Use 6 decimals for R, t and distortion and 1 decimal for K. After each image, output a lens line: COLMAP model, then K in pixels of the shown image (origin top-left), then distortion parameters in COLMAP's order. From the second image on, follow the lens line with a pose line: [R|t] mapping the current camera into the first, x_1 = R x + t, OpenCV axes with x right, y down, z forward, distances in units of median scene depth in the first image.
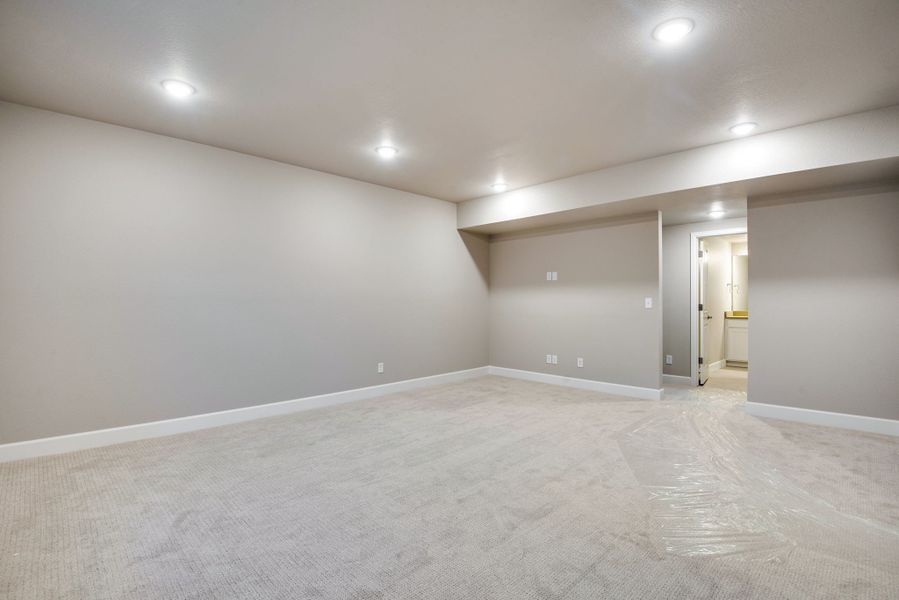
lens RADIAL K [[414.3, 0, 442.9], [0, 414.3, 300.0], [0, 0, 1]] dist [-0.003191, -0.000529]
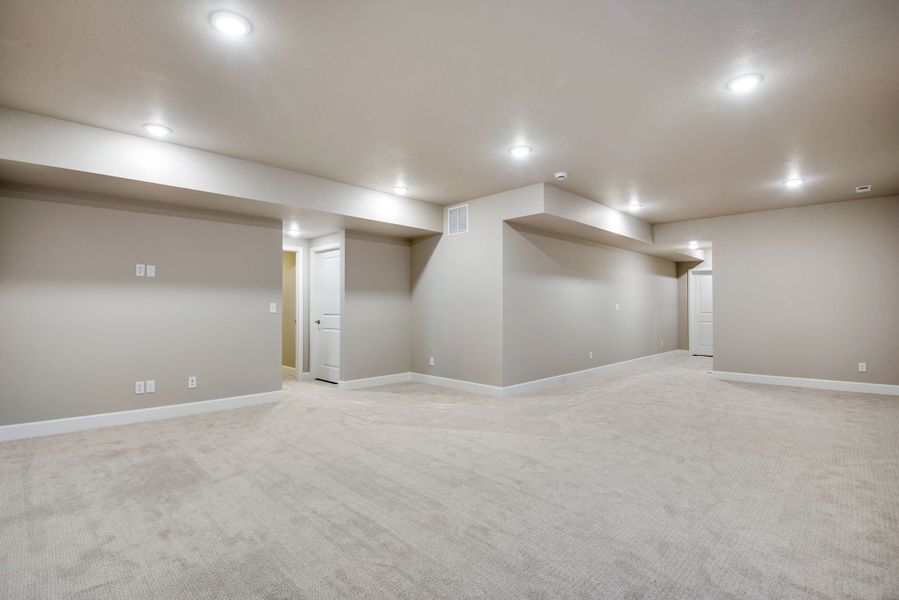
lens RADIAL K [[420.4, 0, 440.6], [0, 420.4, 307.6], [0, 0, 1]] dist [-0.000629, -0.000292]
pose [[0.042382, -0.012490, 0.999023, -0.668228], [0.002873, 0.999919, 0.012380, -0.002073], [-0.999097, 0.002345, 0.042415, 0.707994]]
